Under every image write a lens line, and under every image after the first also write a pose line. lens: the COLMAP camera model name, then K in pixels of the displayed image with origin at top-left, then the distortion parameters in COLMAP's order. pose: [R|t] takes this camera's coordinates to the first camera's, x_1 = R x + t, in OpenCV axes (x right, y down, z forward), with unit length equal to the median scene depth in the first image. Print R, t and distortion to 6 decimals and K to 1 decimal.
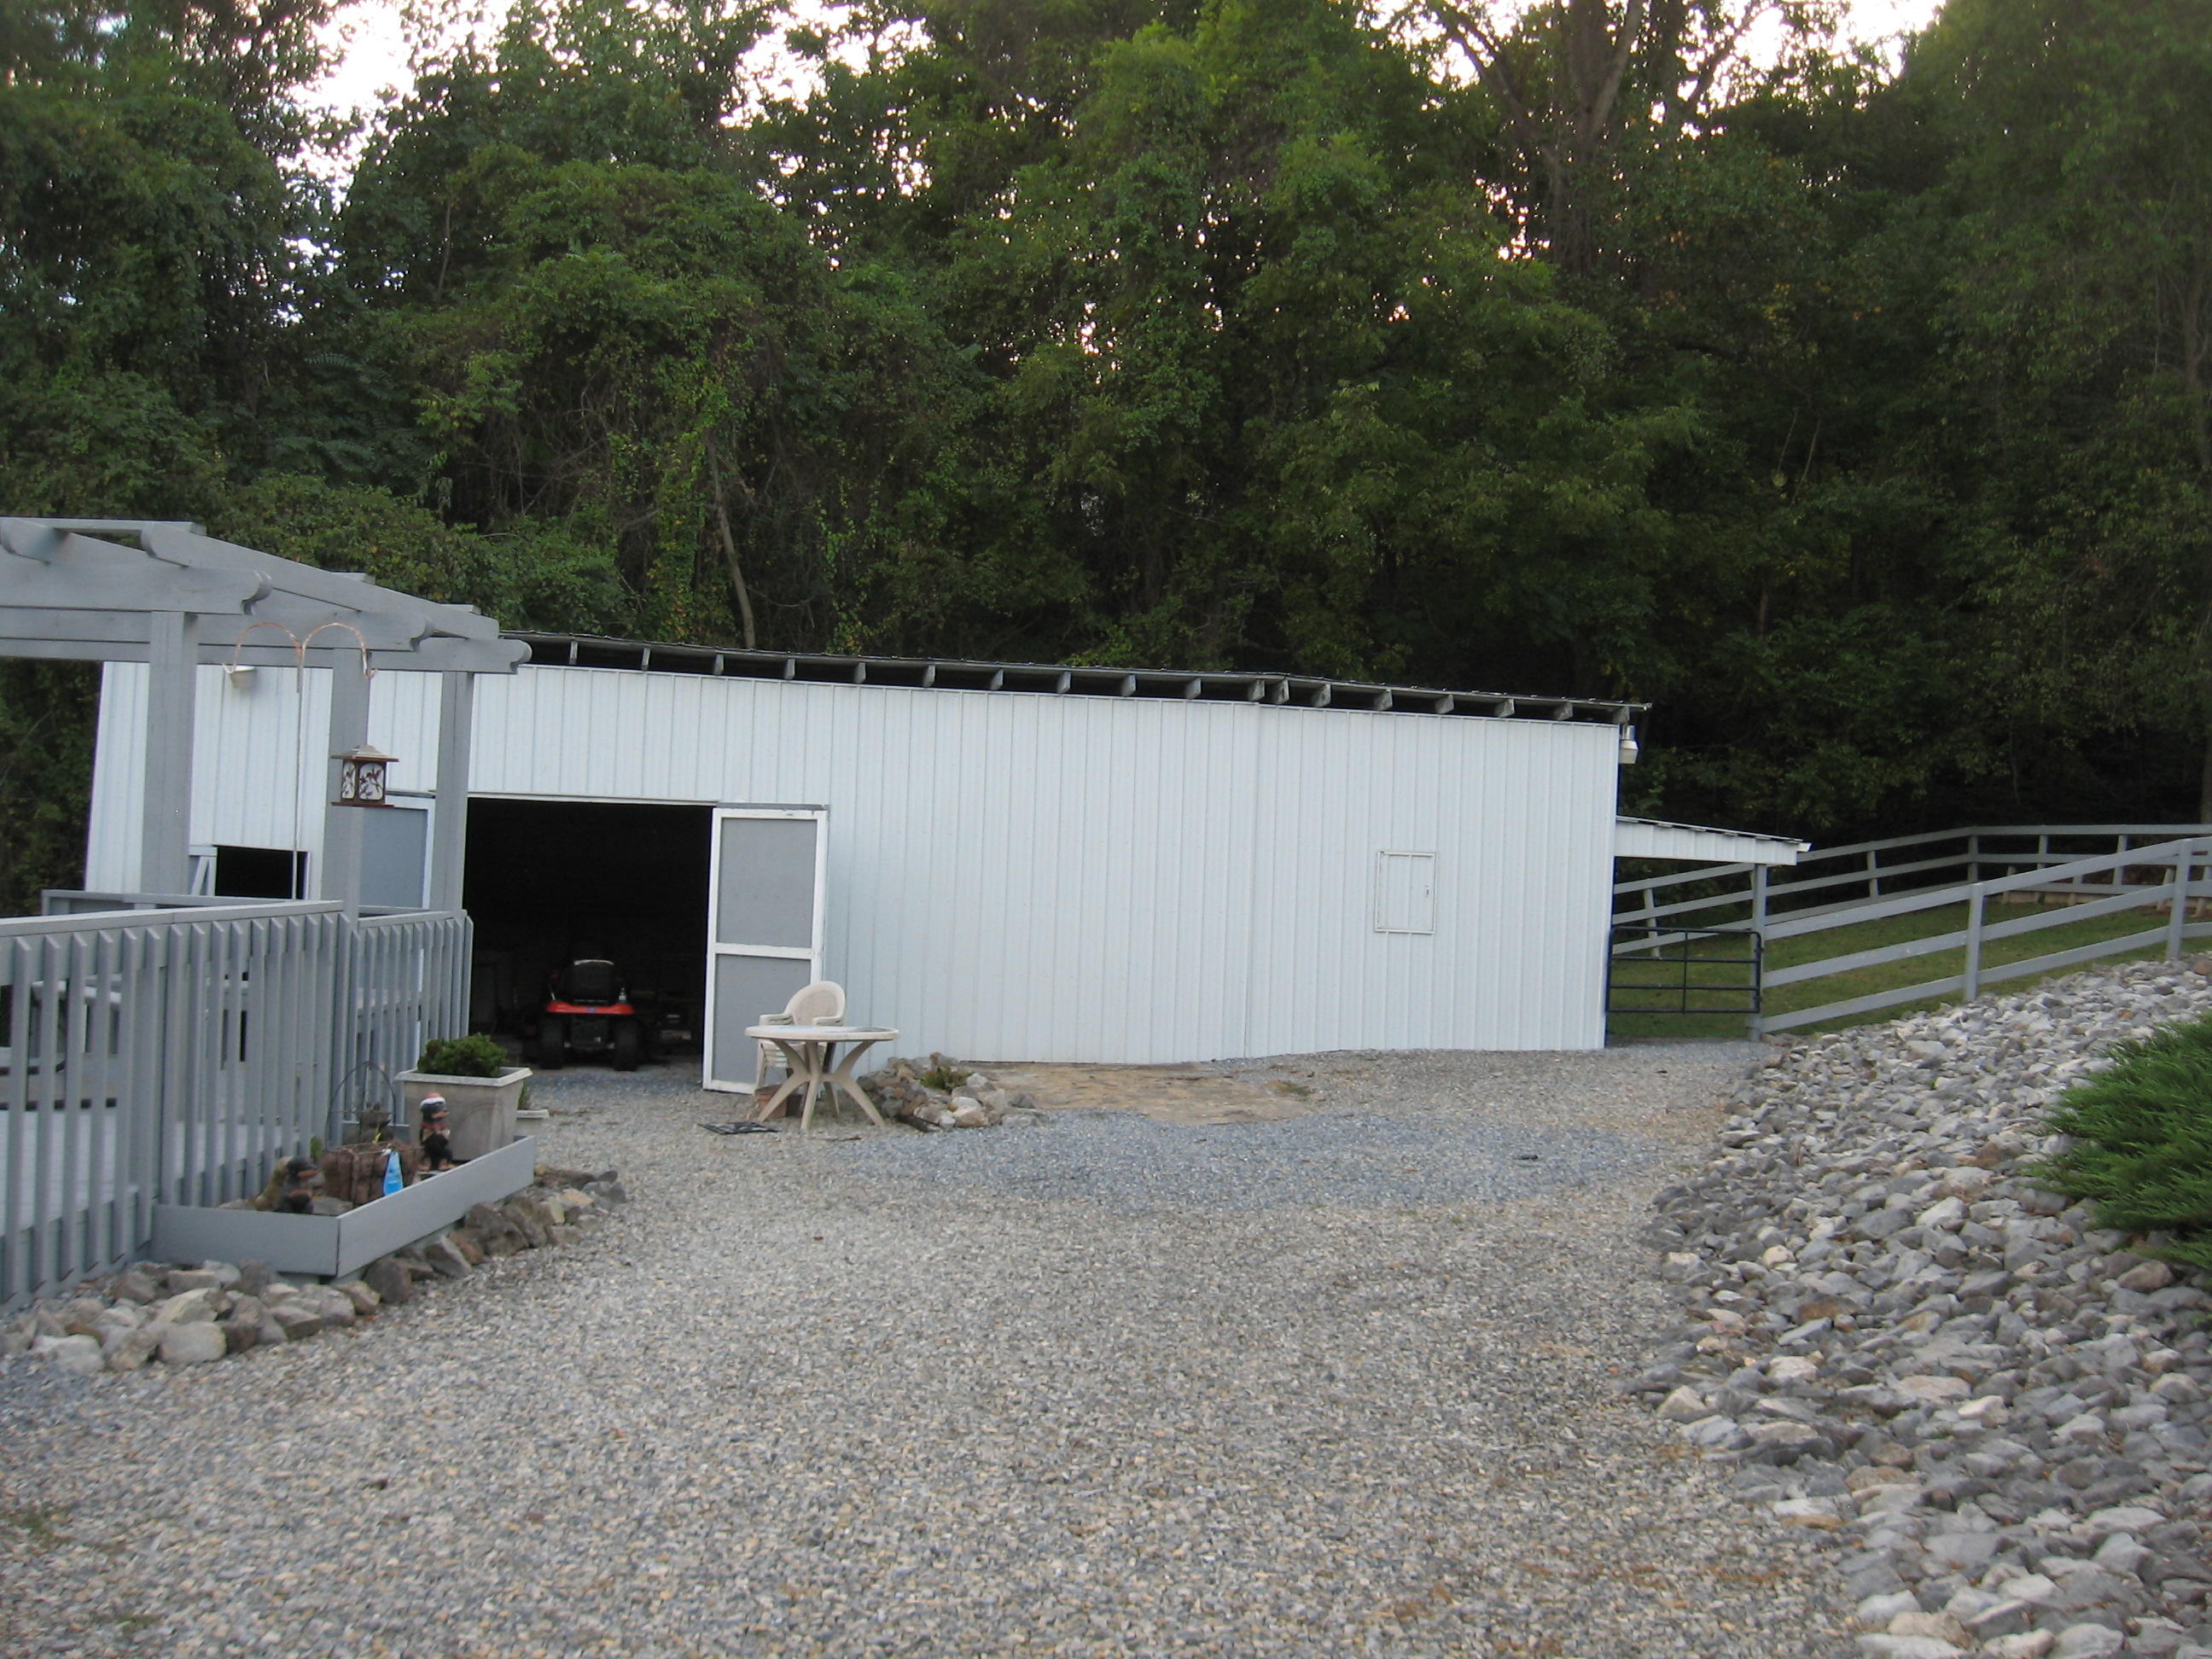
lens RADIAL K [[2284.1, 0, 1106.0], [0, 2284.1, 829.5], [0, 0, 1]] dist [-0.003301, -0.009442]
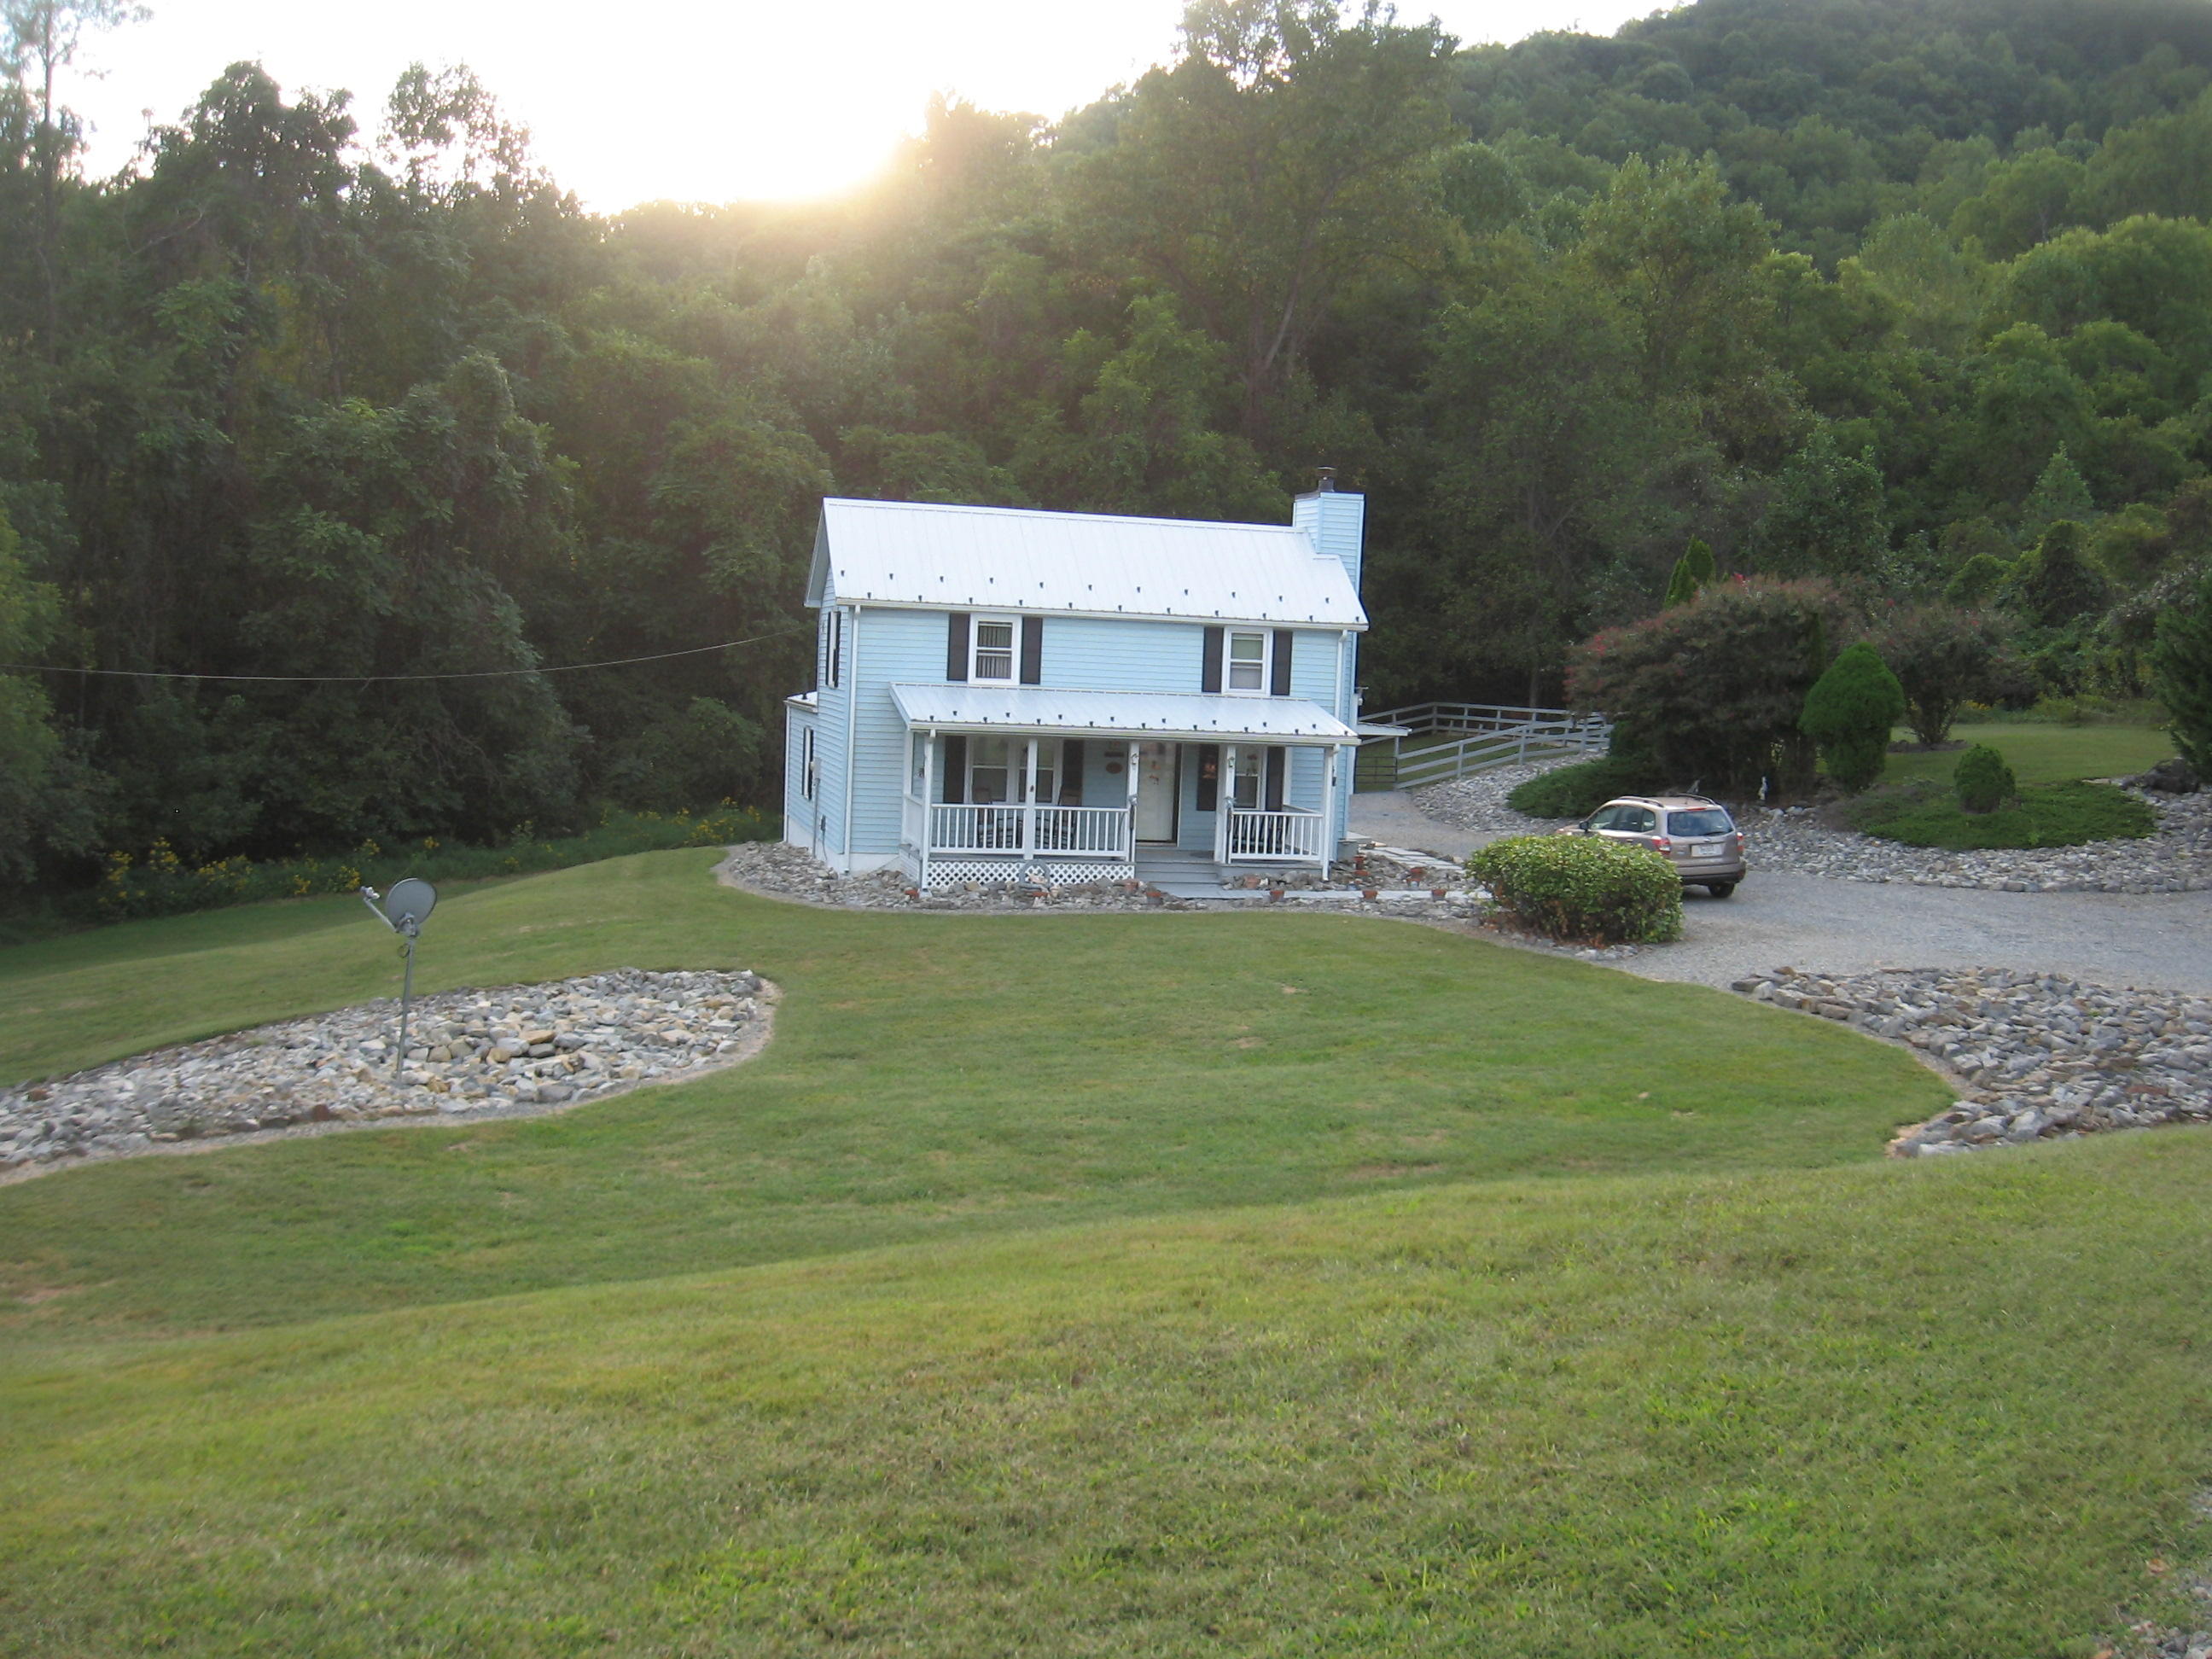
lens RADIAL K [[2284.1, 0, 1106.0], [0, 2284.1, 829.5], [0, 0, 1]] dist [-0.003301, -0.009442]
pose [[0.964547, -0.028591, 0.262358, -0.882623], [0.006077, 0.996257, 0.086226, -0.123602], [-0.263841, -0.081575, 0.961110, -1.821309]]
